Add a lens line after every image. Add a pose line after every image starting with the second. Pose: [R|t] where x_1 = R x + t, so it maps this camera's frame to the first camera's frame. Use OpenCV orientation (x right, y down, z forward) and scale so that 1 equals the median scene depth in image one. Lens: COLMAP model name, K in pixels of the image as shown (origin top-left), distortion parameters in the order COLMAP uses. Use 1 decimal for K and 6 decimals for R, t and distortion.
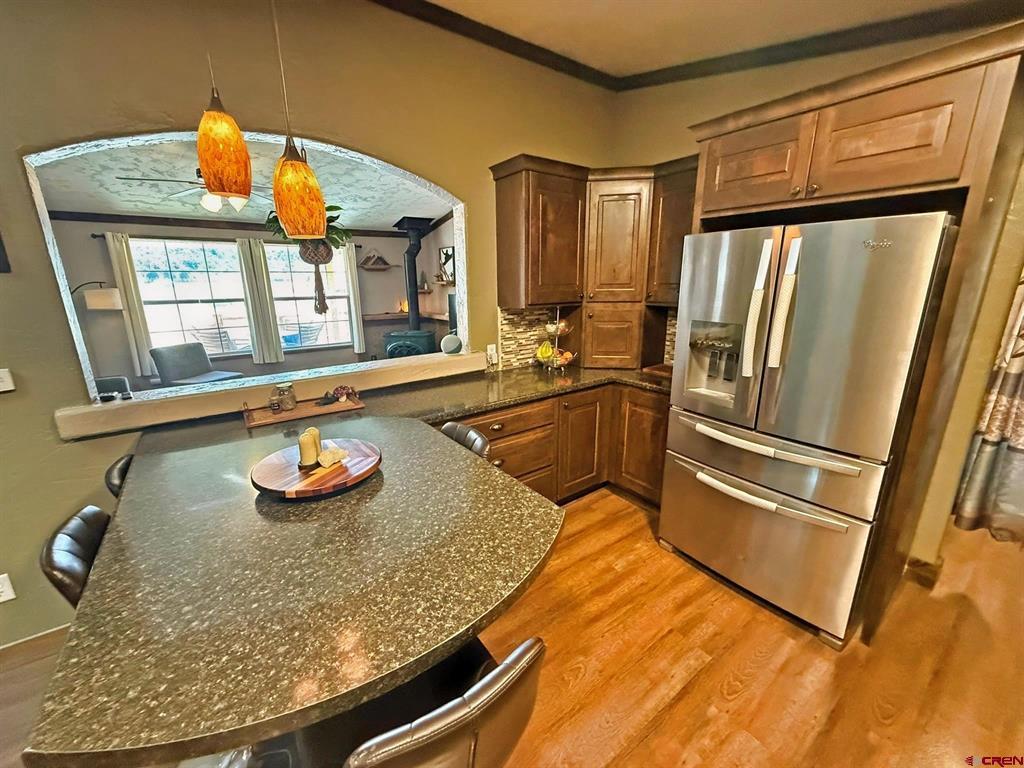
lens RADIAL K [[408.5, 0, 509.5], [0, 408.5, 383.9], [0, 0, 1]] dist [0.001196, -0.000262]
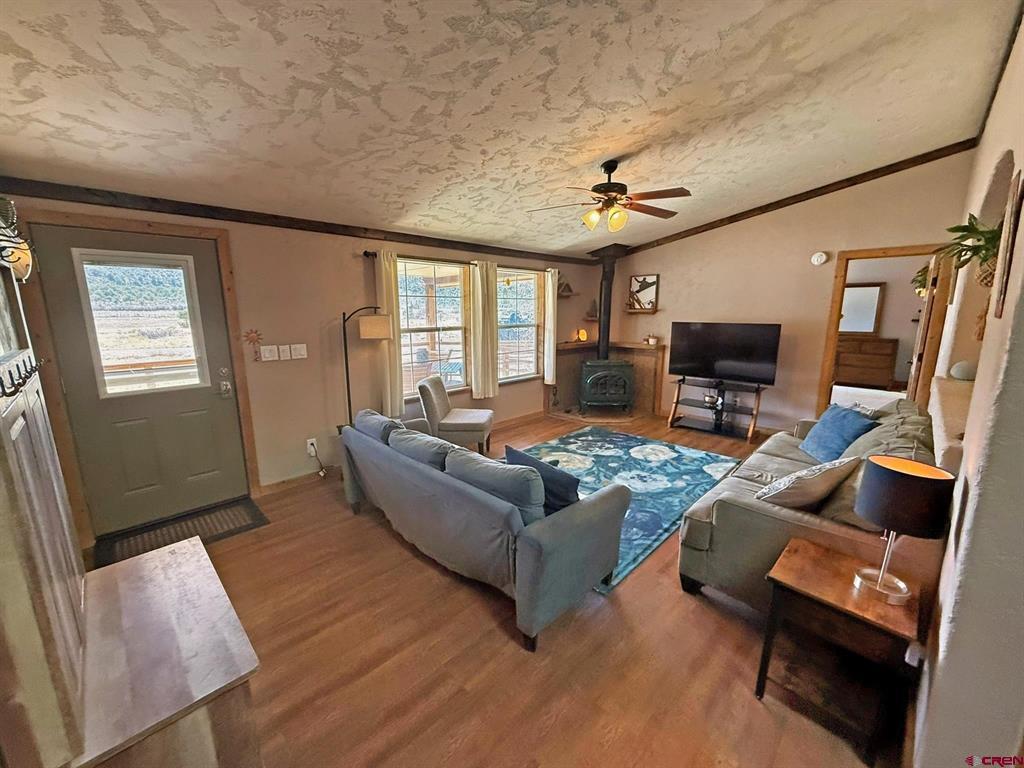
lens RADIAL K [[408.5, 0, 509.5], [0, 408.5, 383.9], [0, 0, 1]] dist [0.001196, -0.000262]
pose [[0.986389, -0.025263, 0.162475, -0.631145], [0.036528, 0.997103, -0.066725, -0.017673], [-0.160318, 0.071751, 0.984454, 0.096611]]
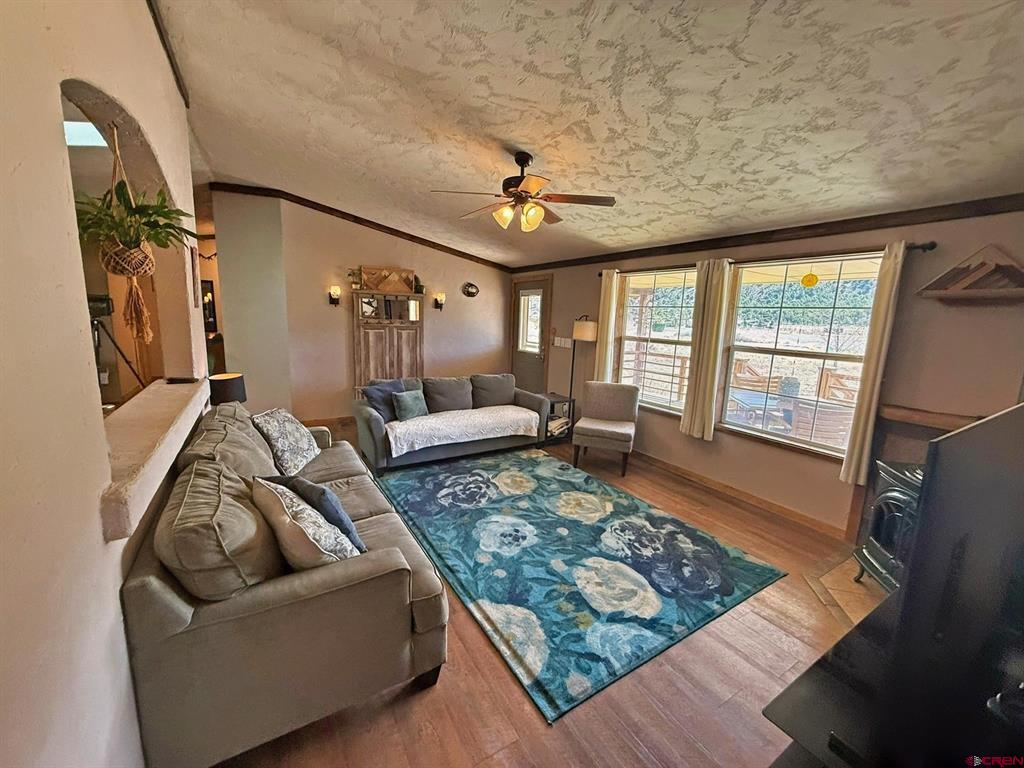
lens RADIAL K [[408.5, 0, 509.5], [0, 408.5, 383.9], [0, 0, 1]] dist [0.001196, -0.000262]
pose [[-0.077115, 0.172759, -0.981941, 0.092233], [-0.279430, 0.941658, 0.187616, -0.162298], [0.957064, 0.288851, -0.024342, 0.636381]]
